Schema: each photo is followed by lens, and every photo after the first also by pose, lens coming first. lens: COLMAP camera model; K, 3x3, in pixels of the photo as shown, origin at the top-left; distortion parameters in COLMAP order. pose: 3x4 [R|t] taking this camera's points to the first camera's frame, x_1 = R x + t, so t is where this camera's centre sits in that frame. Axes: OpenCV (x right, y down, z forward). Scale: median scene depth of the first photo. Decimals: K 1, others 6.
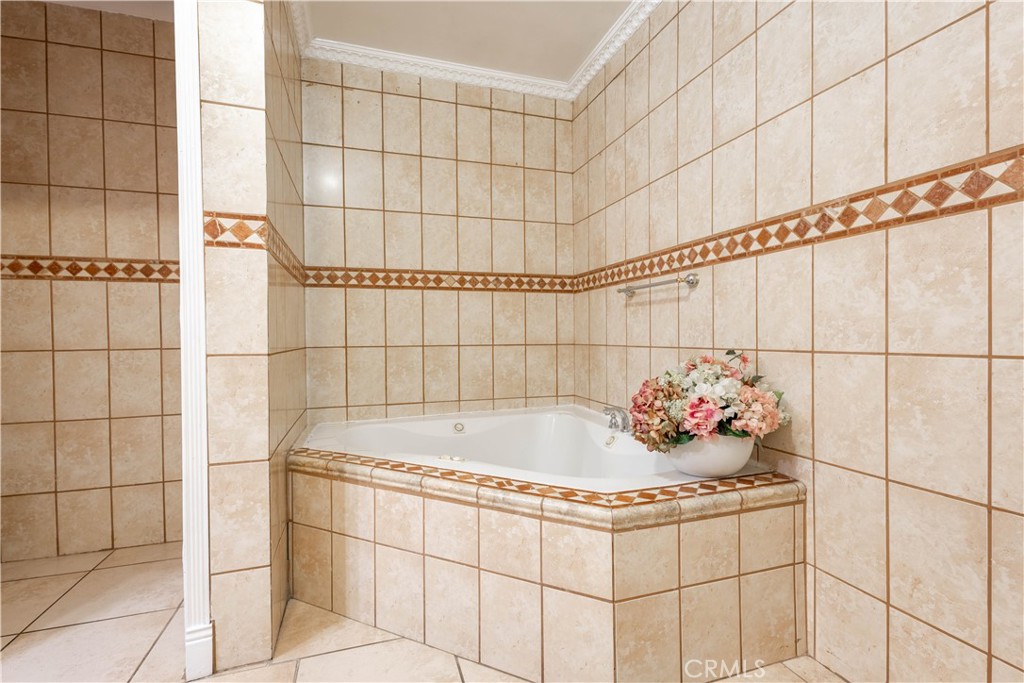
lens RADIAL K [[467.9, 0, 510.7], [0, 467.9, 340.8], [0, 0, 1]] dist [0.014197, -0.005406]
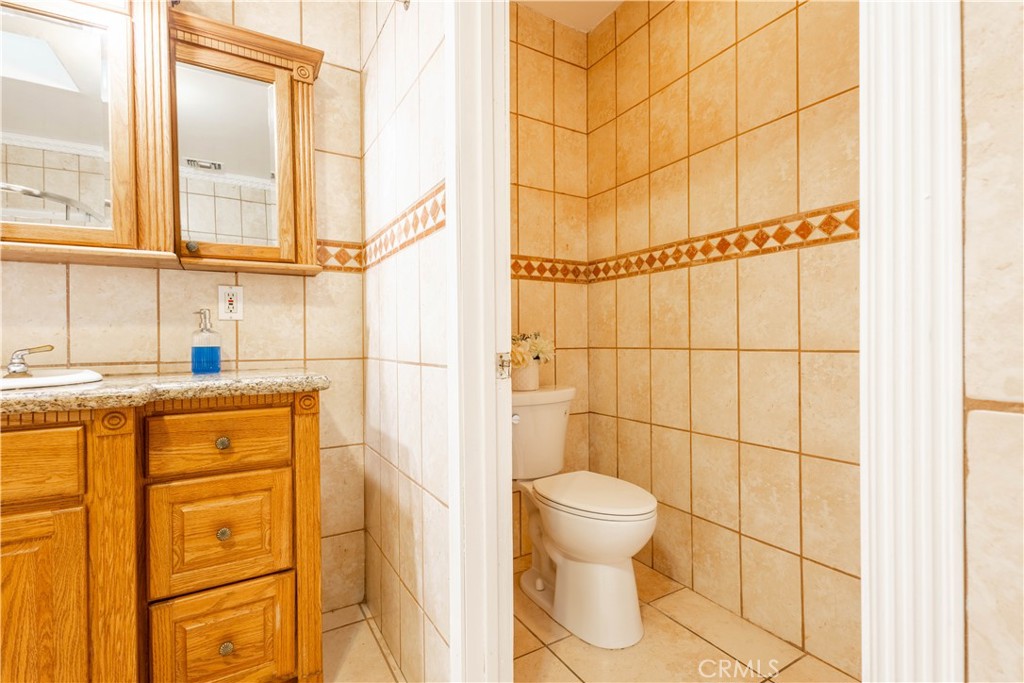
lens RADIAL K [[467.9, 0, 517.1], [0, 467.9, 343.1], [0, 0, 1]] dist [0.014197, -0.005406]
pose [[0.233080, 0.013758, -0.972360, -0.403336], [-0.003264, 0.999905, 0.013365, 0.000941], [0.972452, 0.000059, 0.233102, 0.615282]]
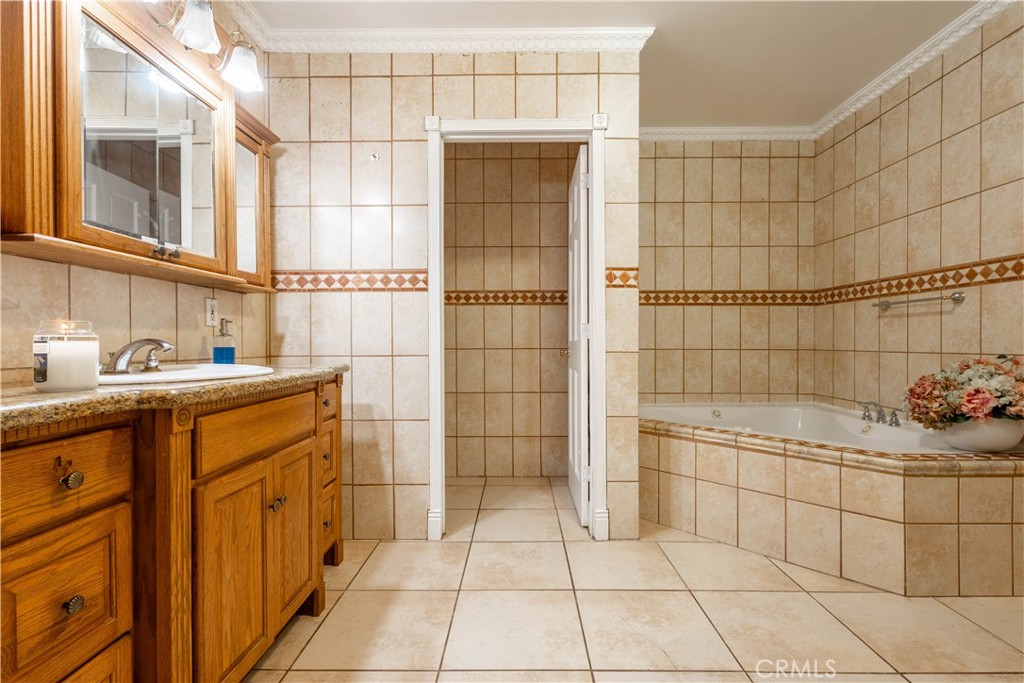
lens RADIAL K [[467.9, 0, 511.6], [0, 467.9, 343.3], [0, 0, 1]] dist [0.014197, -0.005406]
pose [[0.947999, 0.009237, -0.318140, -0.367763], [-0.011243, 0.999927, -0.004471, 0.008970], [0.318076, 0.007815, 0.948033, -0.606750]]
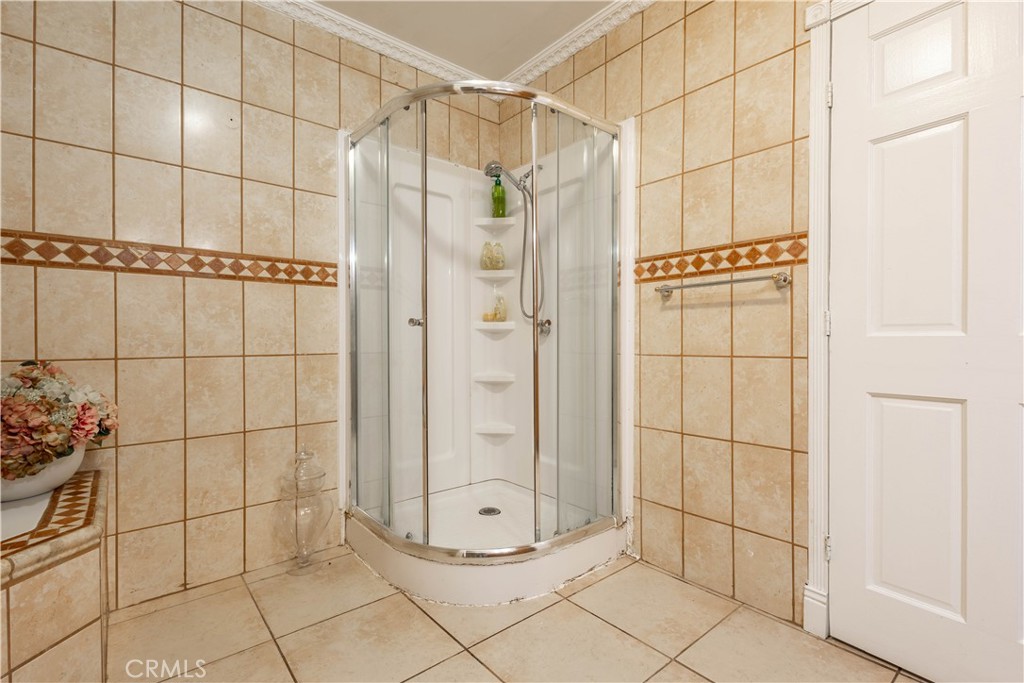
lens RADIAL K [[467.9, 0, 514.2], [0, 467.9, 343.6], [0, 0, 1]] dist [0.014197, -0.005406]
pose [[-0.369827, 0.010222, 0.929044, -0.772903], [0.018797, 0.999817, -0.003519, 0.006158], [-0.928910, 0.016162, -0.369952, 0.422559]]
